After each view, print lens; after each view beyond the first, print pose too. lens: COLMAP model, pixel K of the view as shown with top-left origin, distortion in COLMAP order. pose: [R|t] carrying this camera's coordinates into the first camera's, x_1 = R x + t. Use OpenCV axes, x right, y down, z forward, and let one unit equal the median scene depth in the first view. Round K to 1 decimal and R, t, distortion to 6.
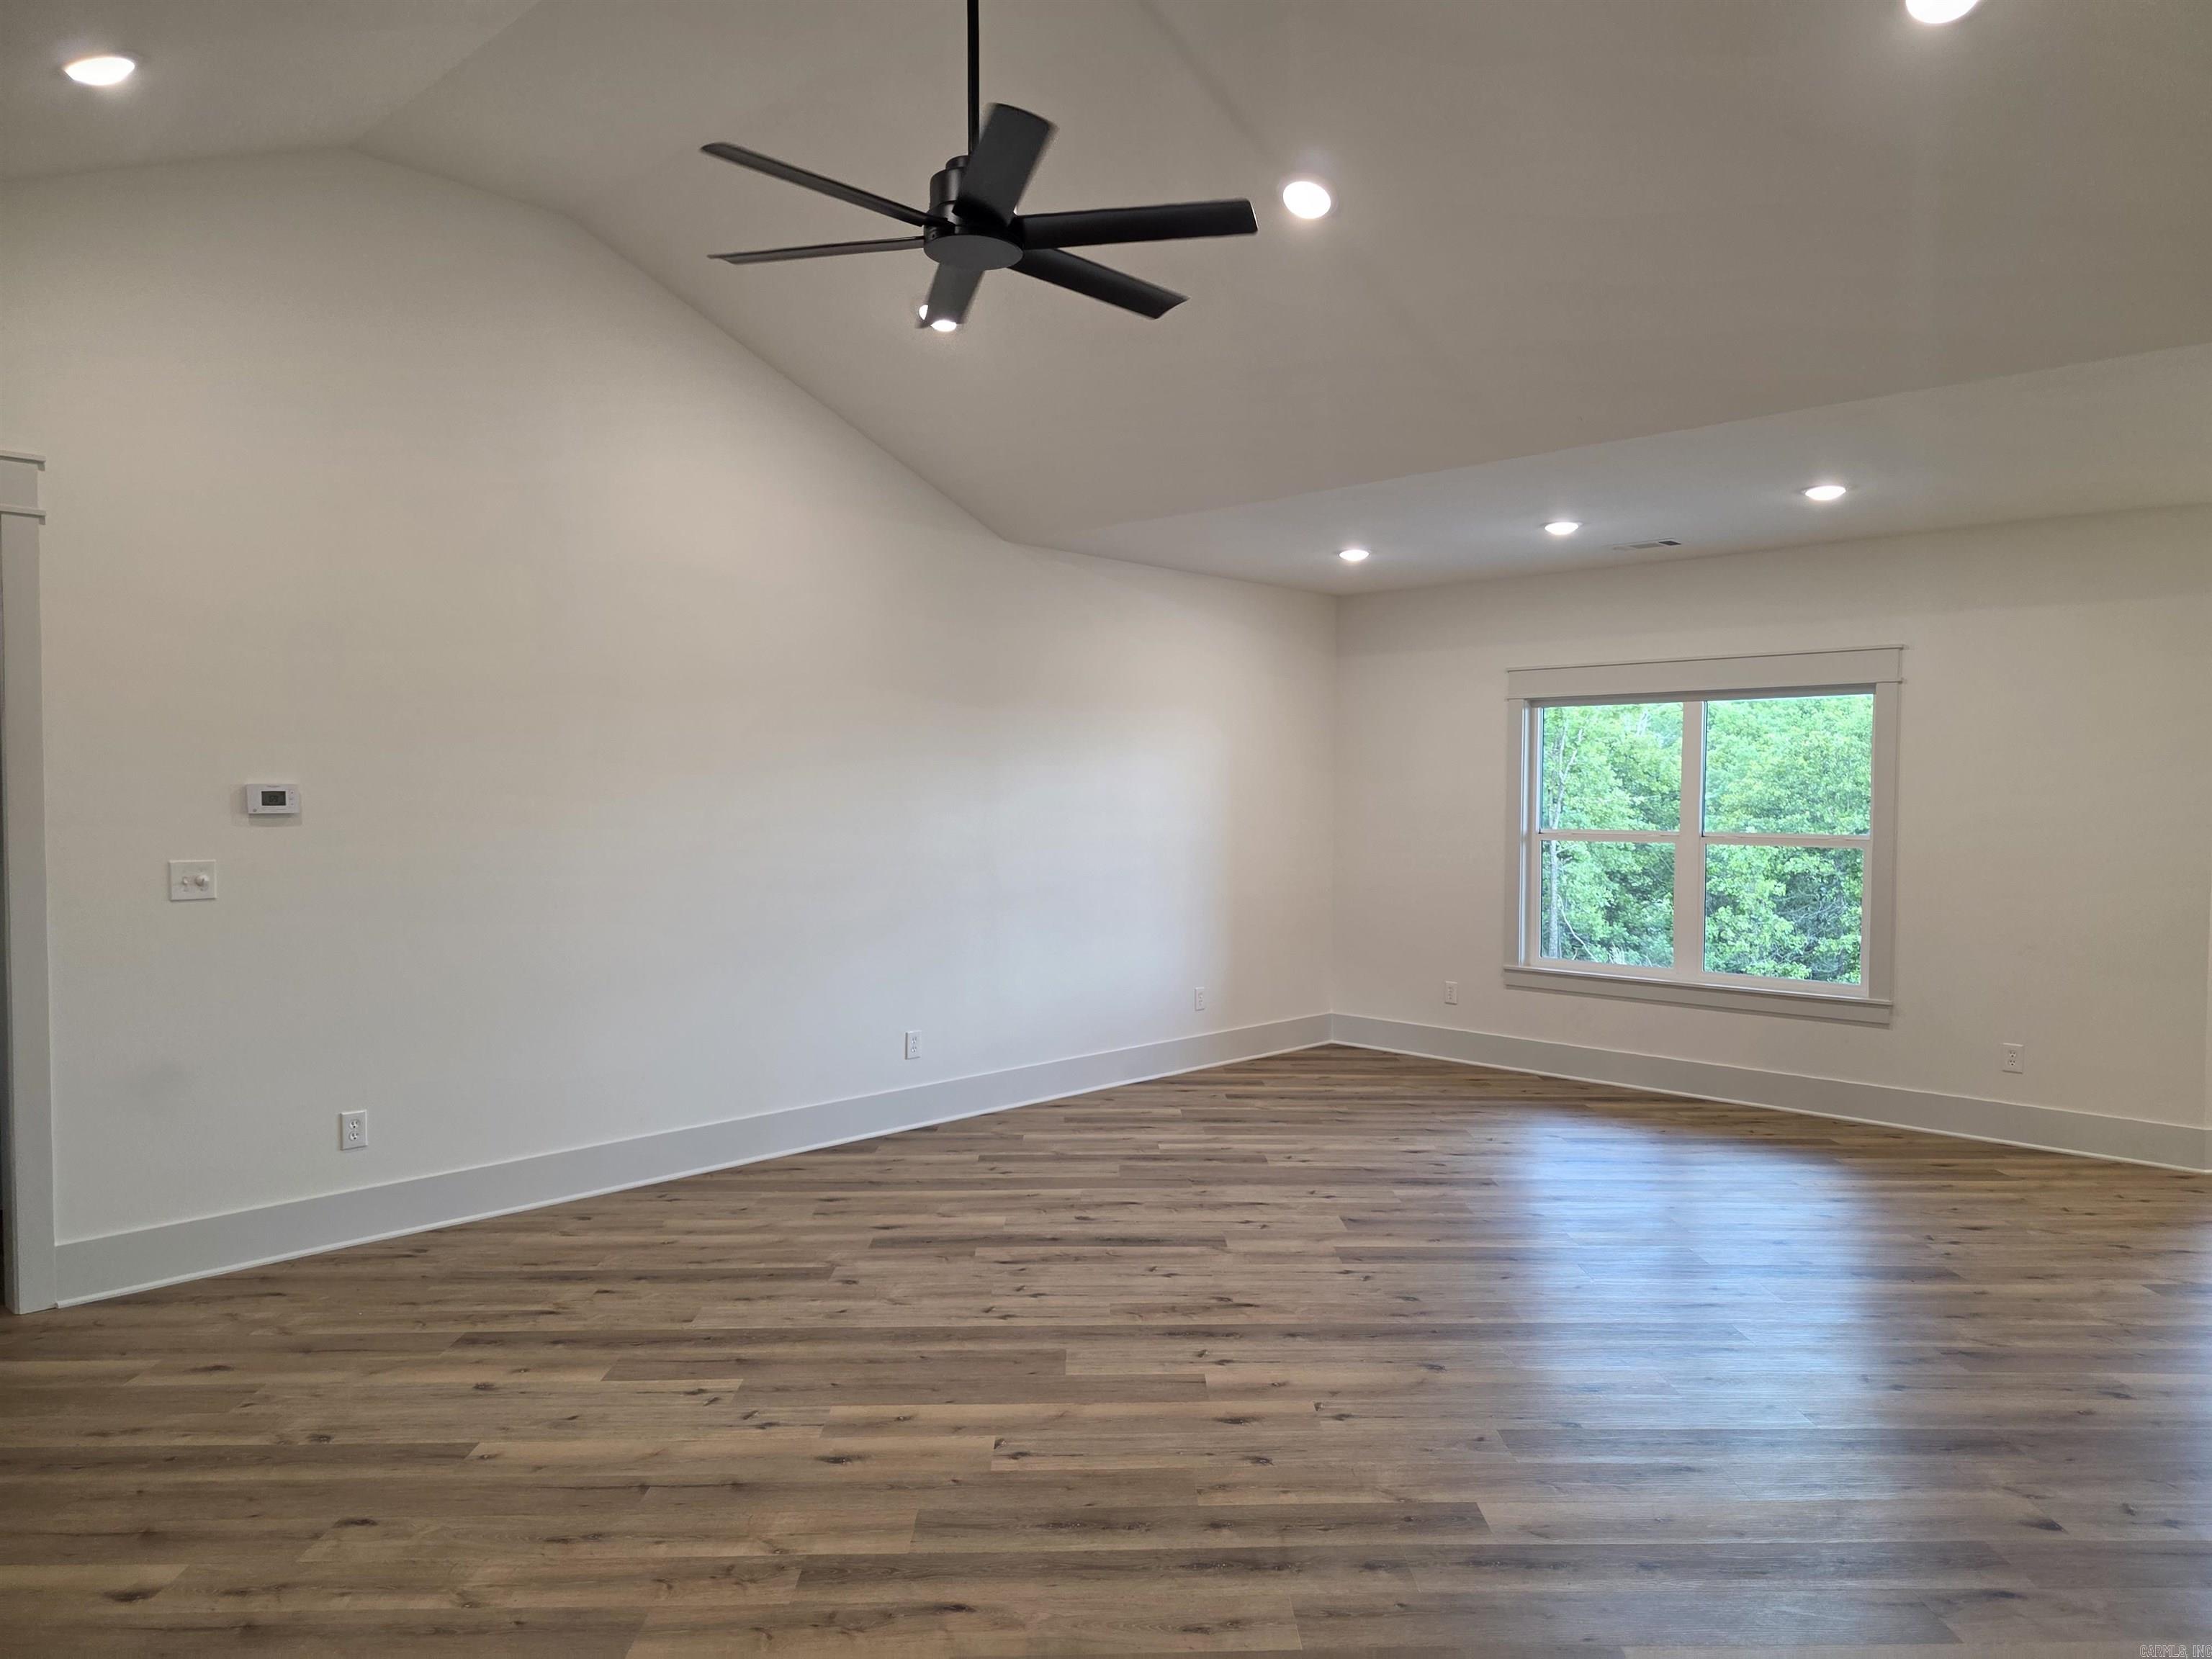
lens RADIAL K [[1474.6, 0, 1134.4], [0, 1474.6, 839.8], [0, 0, 1]] dist [0.063929, -0.053609]
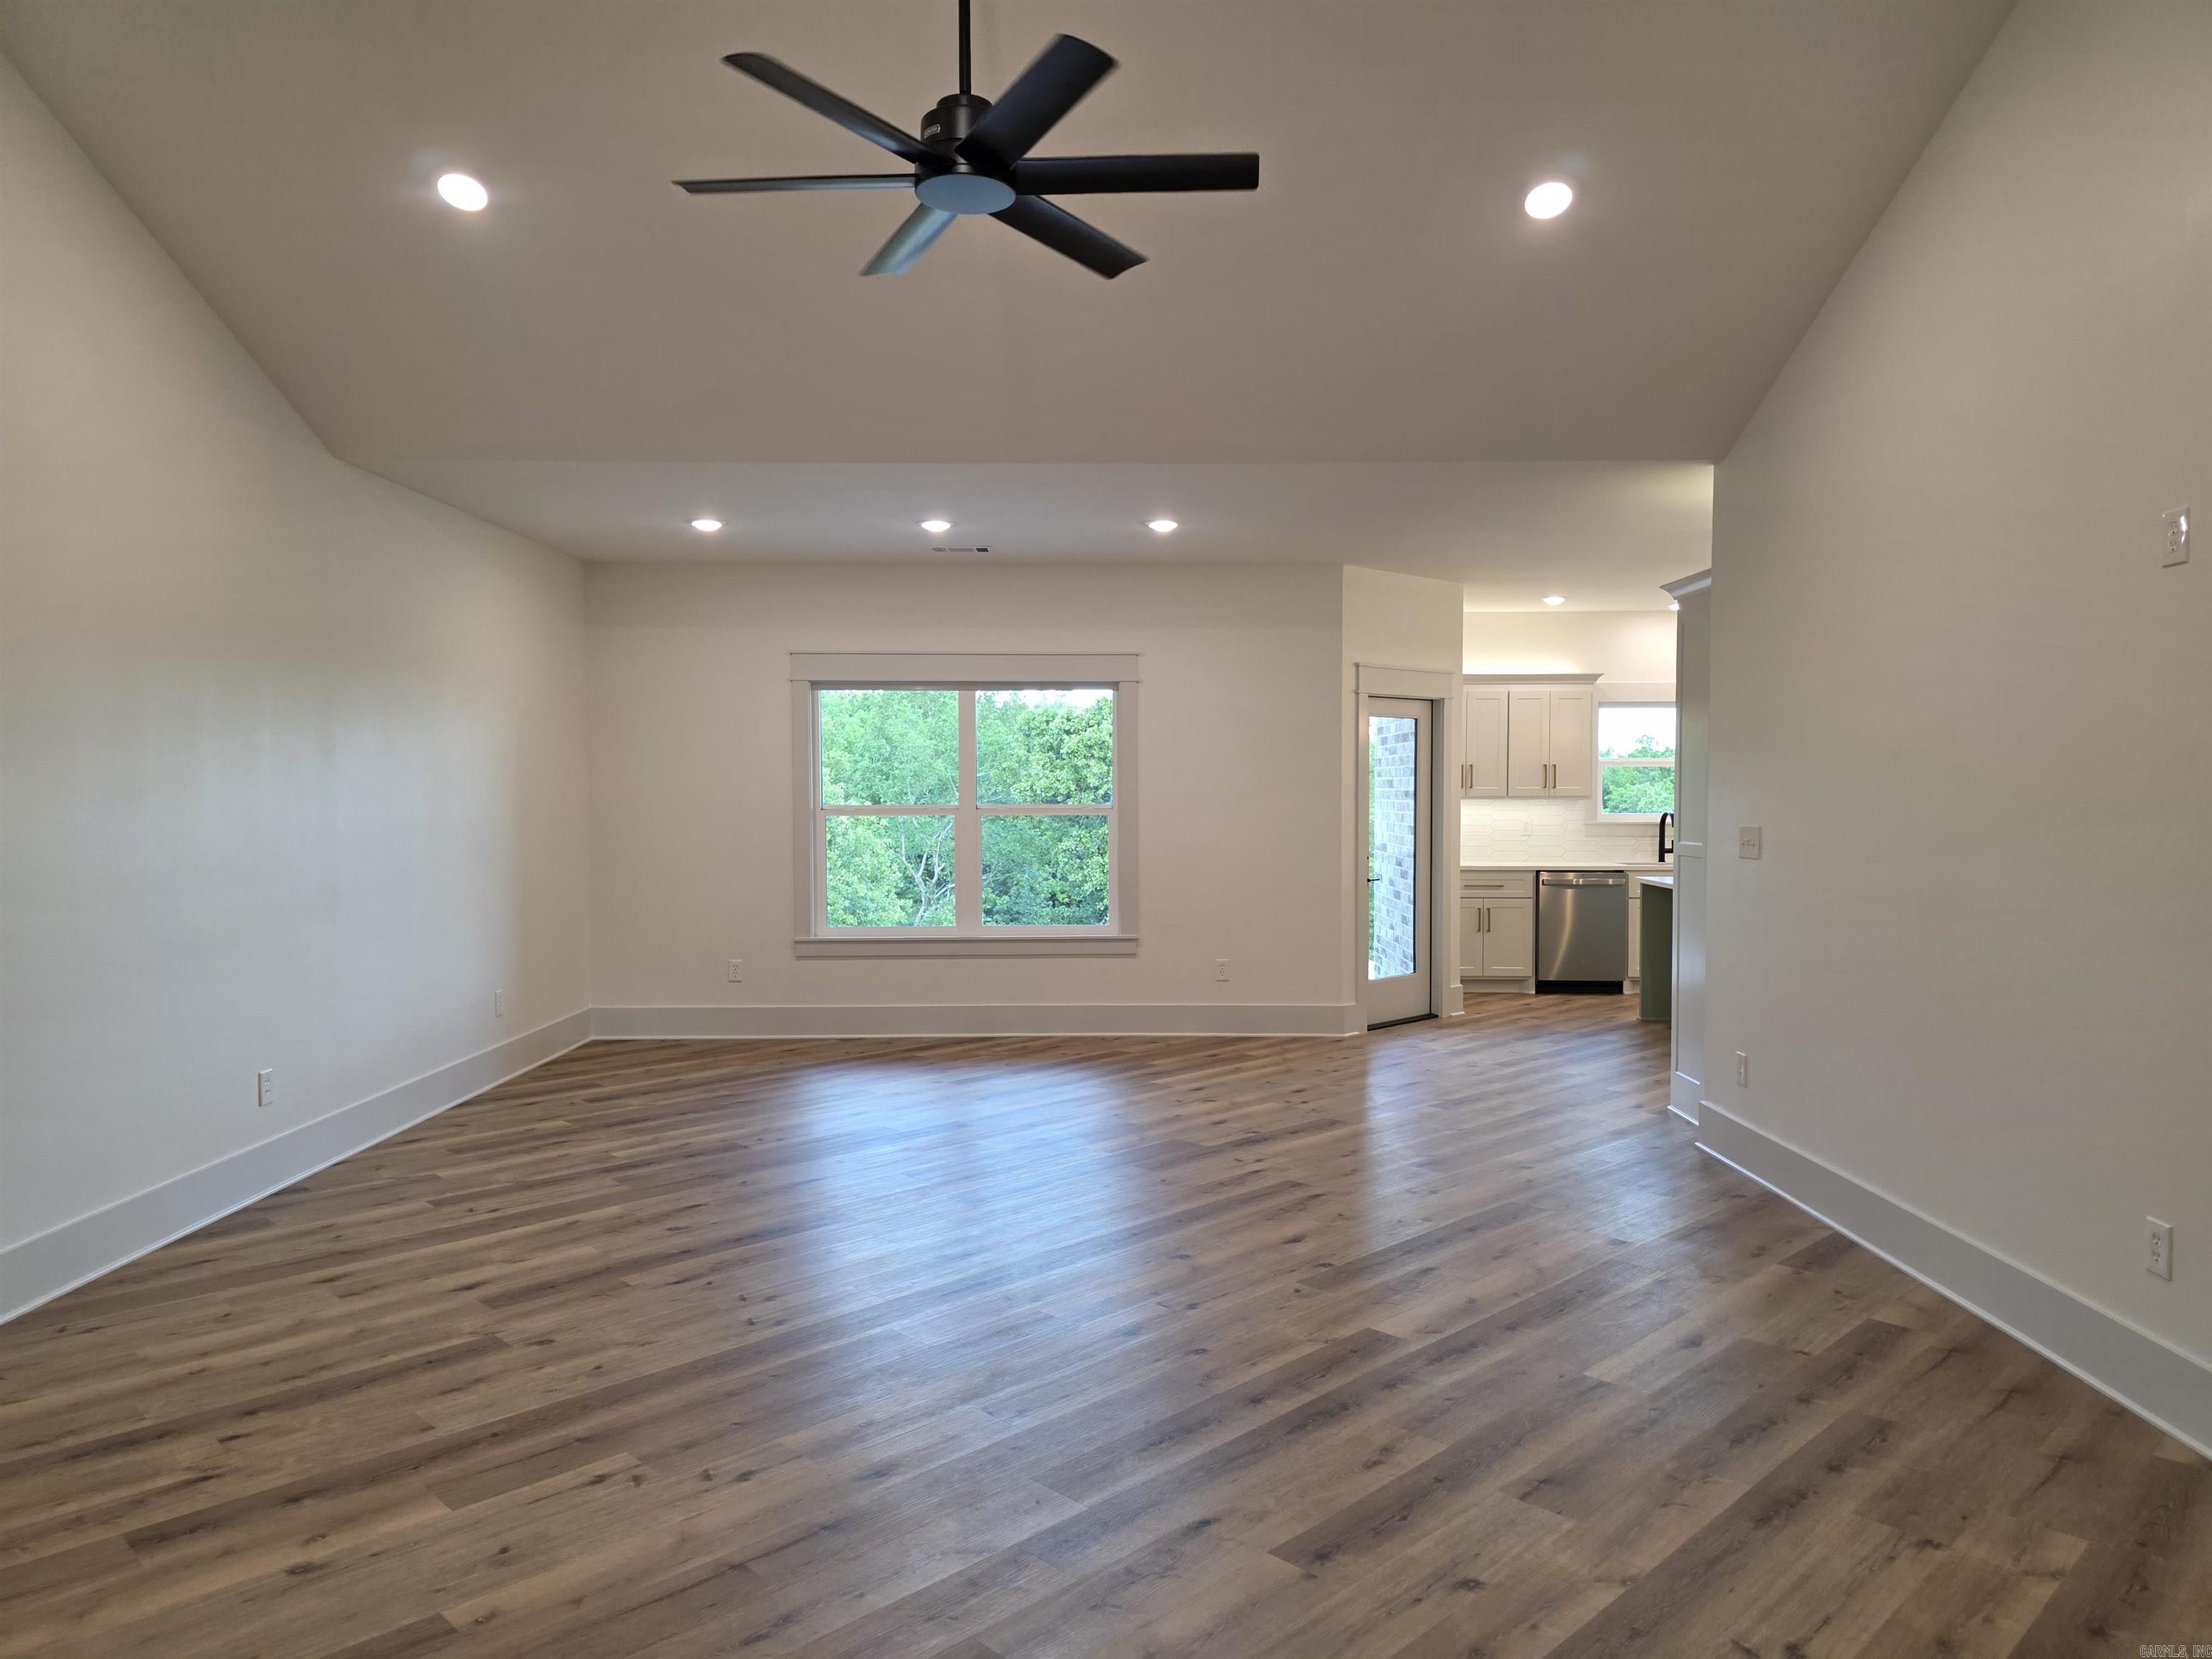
lens RADIAL K [[1472.2, 0, 1094.6], [0, 1472.2, 862.9], [0, 0, 1]] dist [0.063322, -0.065438]
pose [[0.733911, -0.039988, 0.678067, -0.493078], [0.028481, 0.999199, 0.028100, 0.014075], [-0.678648, -0.001311, 0.734463, 0.169616]]
